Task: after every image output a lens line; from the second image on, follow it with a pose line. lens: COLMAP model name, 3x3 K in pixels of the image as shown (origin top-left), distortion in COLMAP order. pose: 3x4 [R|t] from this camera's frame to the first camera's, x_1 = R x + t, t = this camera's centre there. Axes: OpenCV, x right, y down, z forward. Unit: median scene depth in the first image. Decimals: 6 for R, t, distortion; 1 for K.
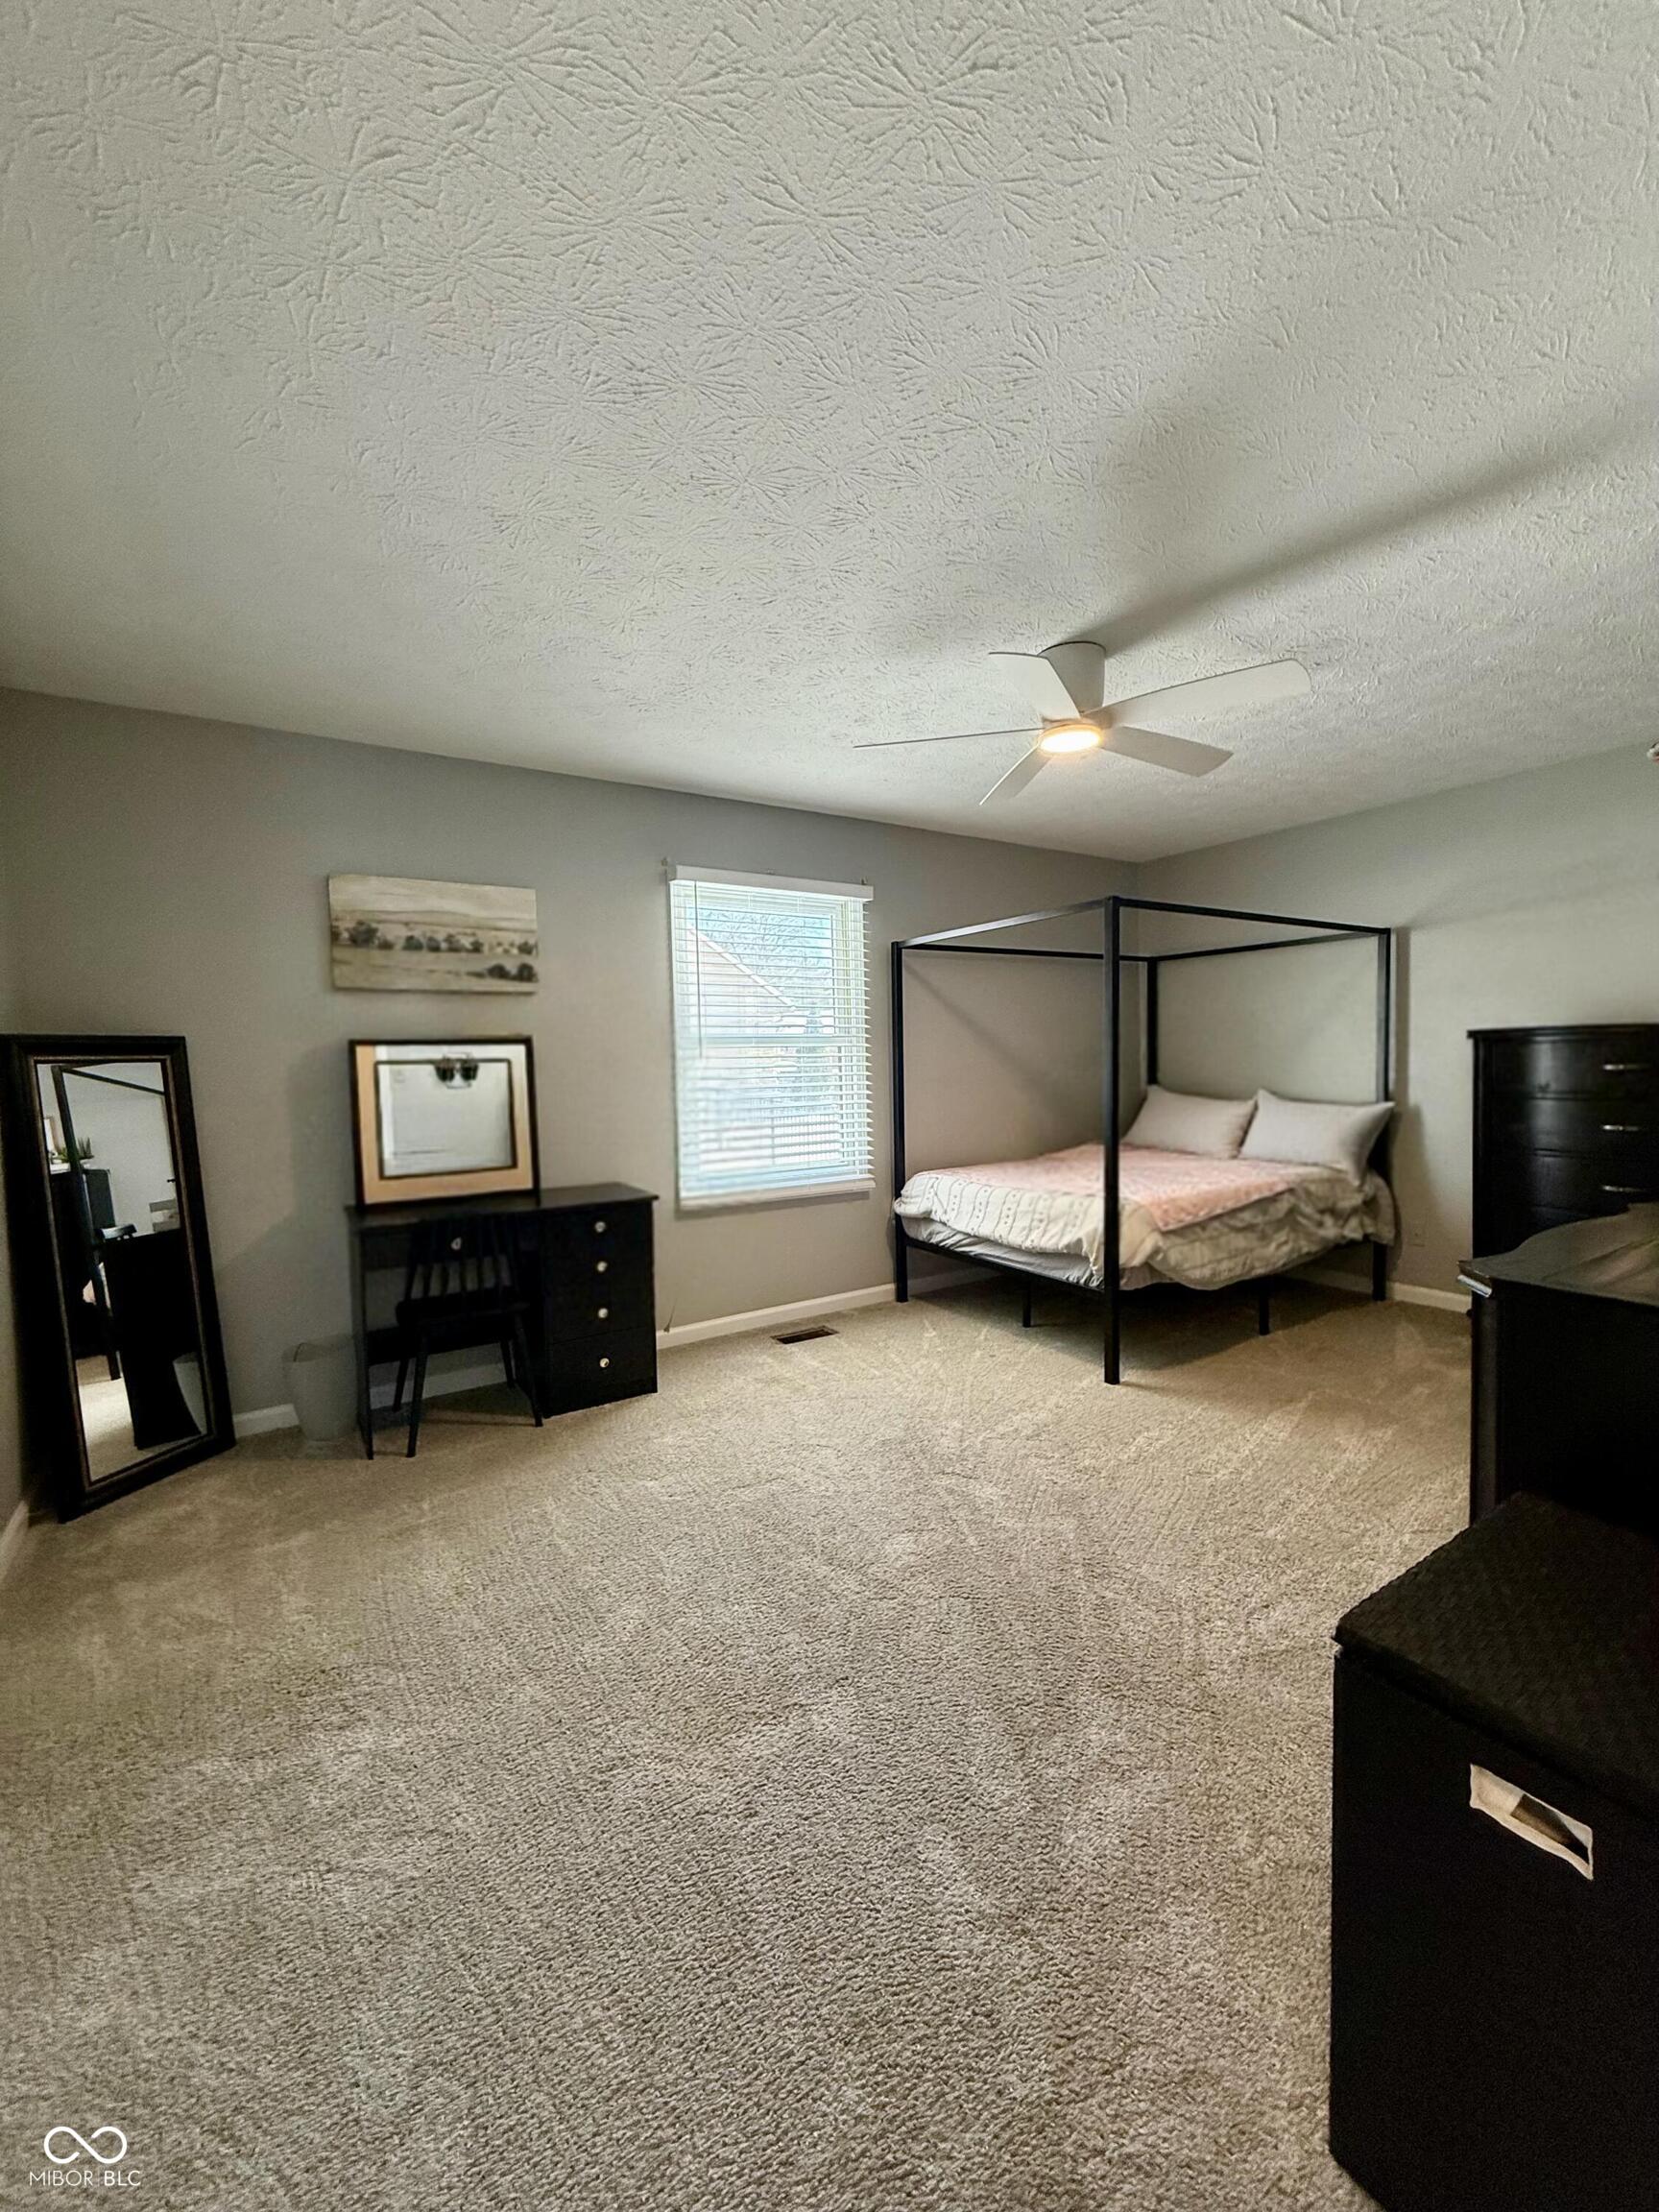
lens RADIAL K [[878.1, 0, 828.7], [0, 878.1, 1106.8], [0, 0, 1]] dist [0.000498, -0.000002]
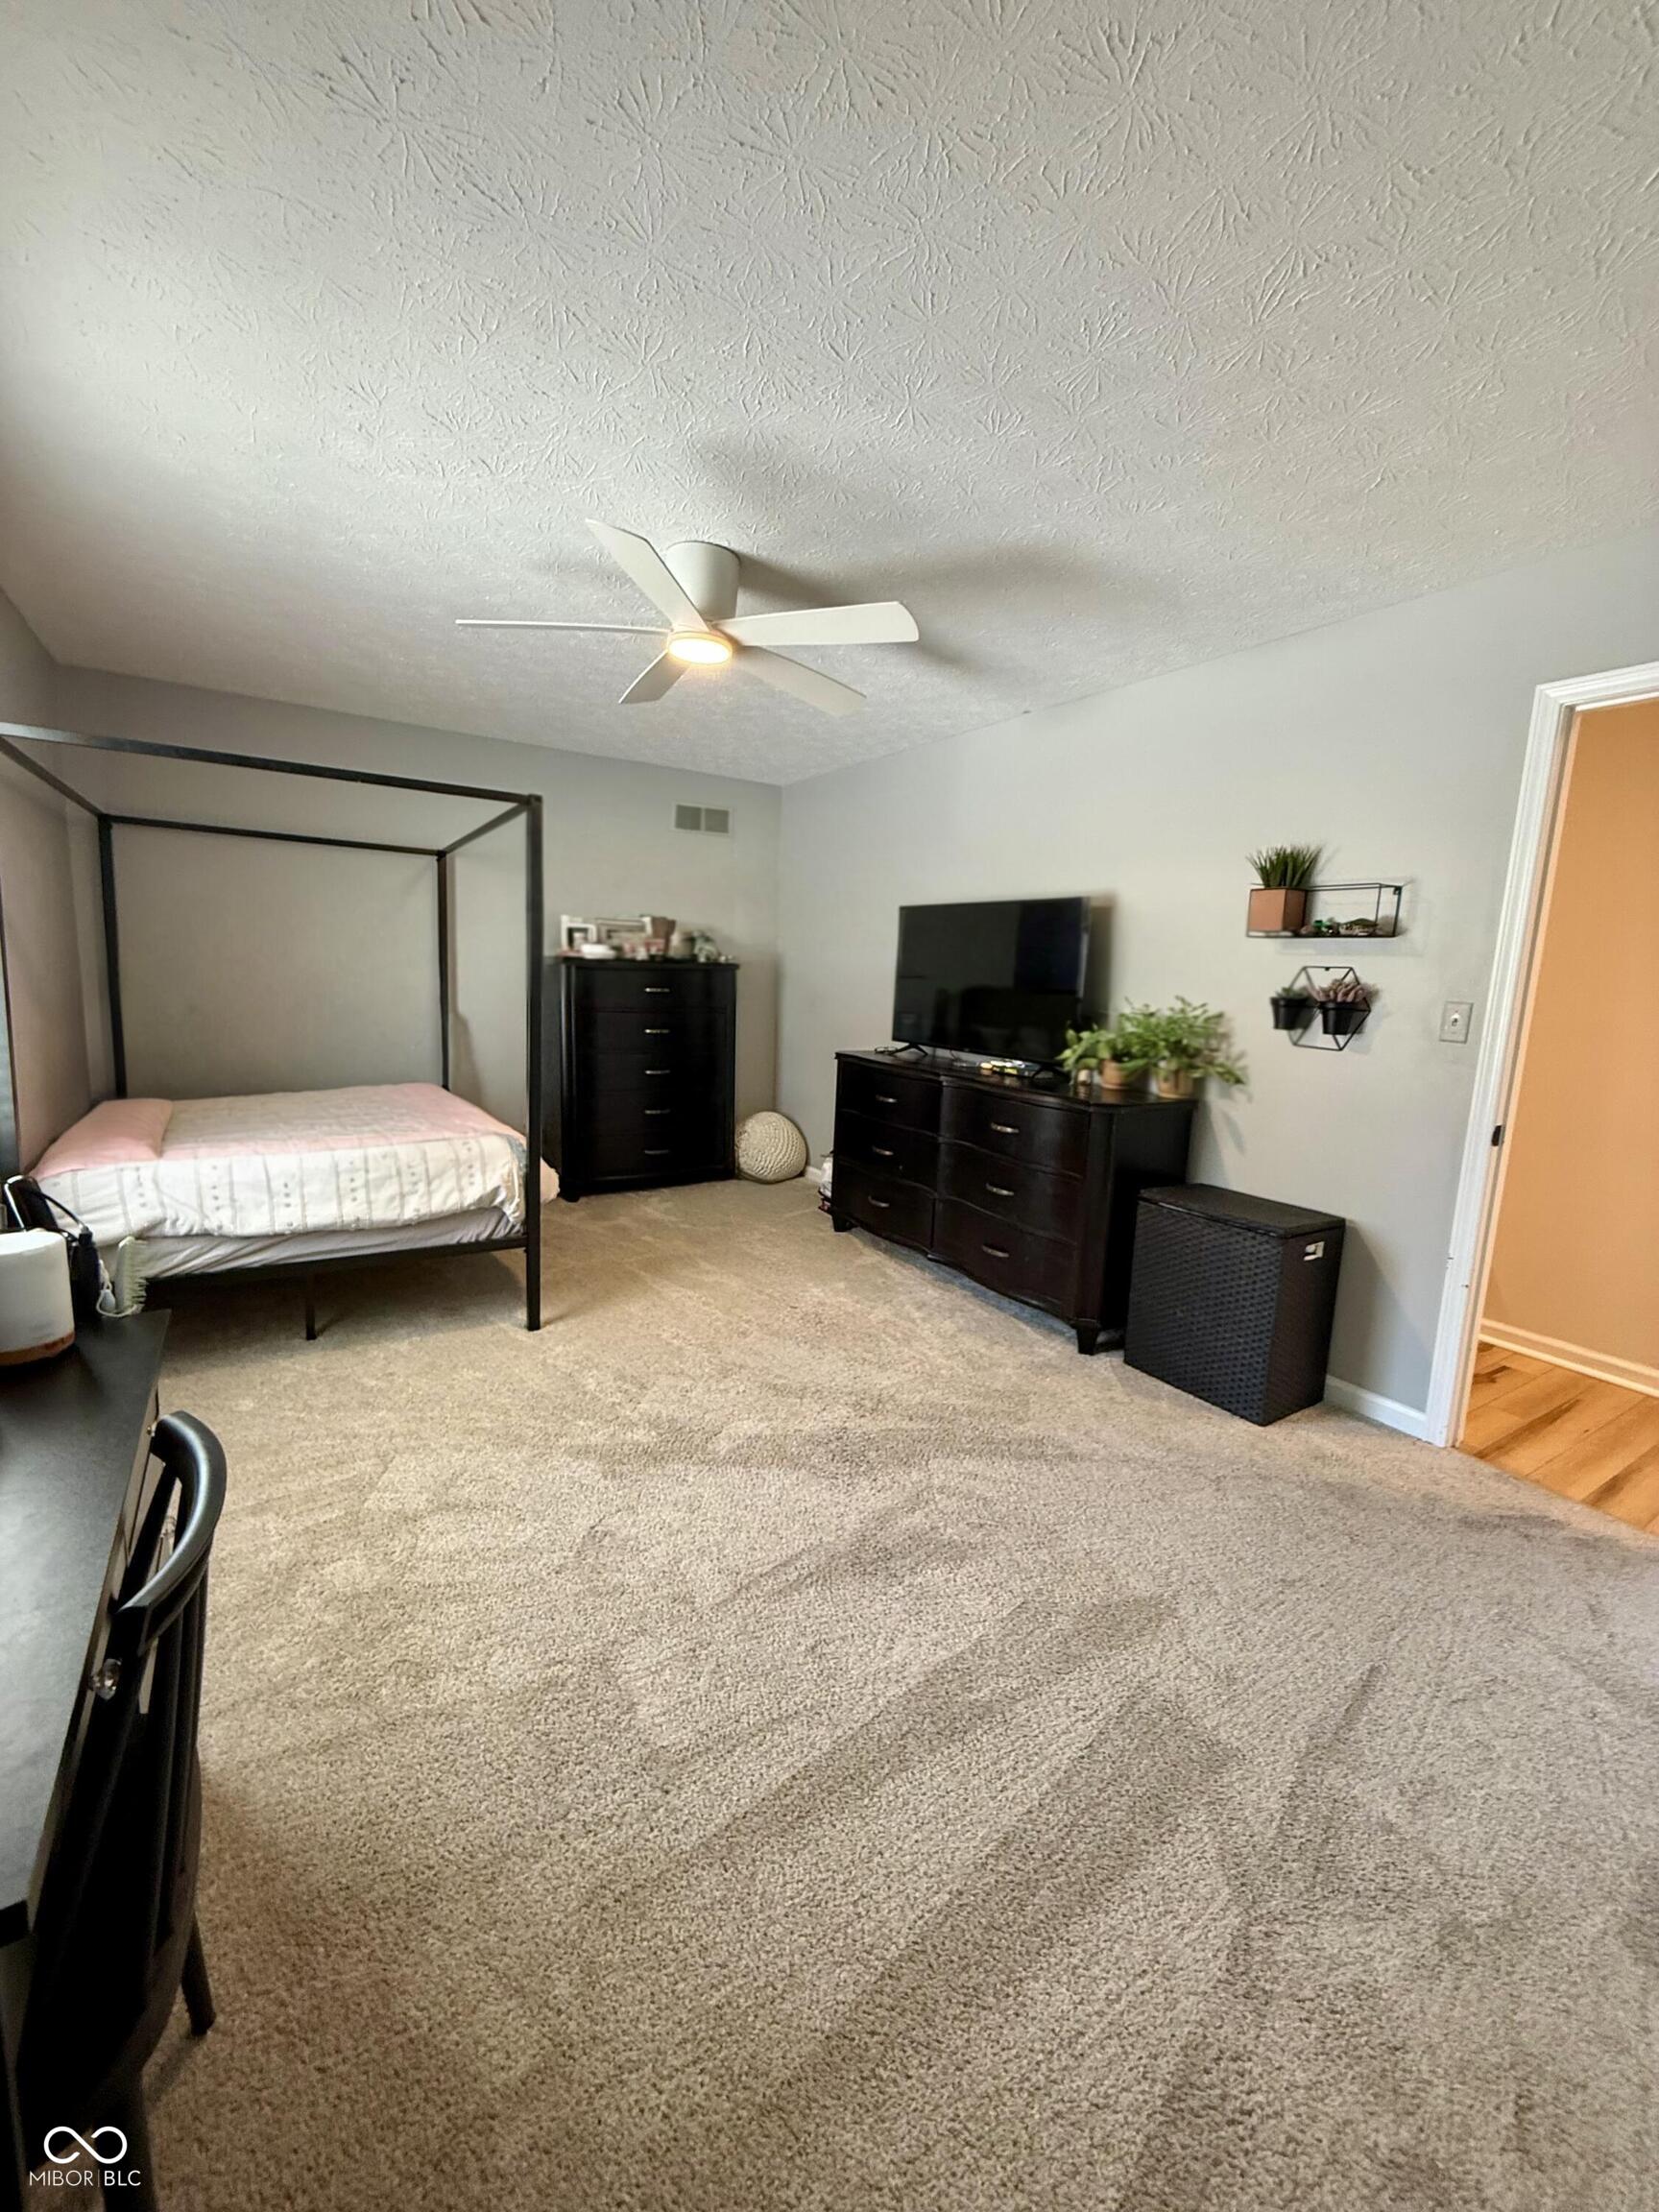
lens RADIAL K [[878.1, 0, 828.3], [0, 878.1, 1107.2], [0, 0, 1]] dist [0.000498, -0.000002]
pose [[-0.001634, -0.128780, 0.991672, -0.563498], [0.010261, 0.991619, 0.128790, -0.036504], [-0.999946, 0.010386, -0.000299, 0.669354]]
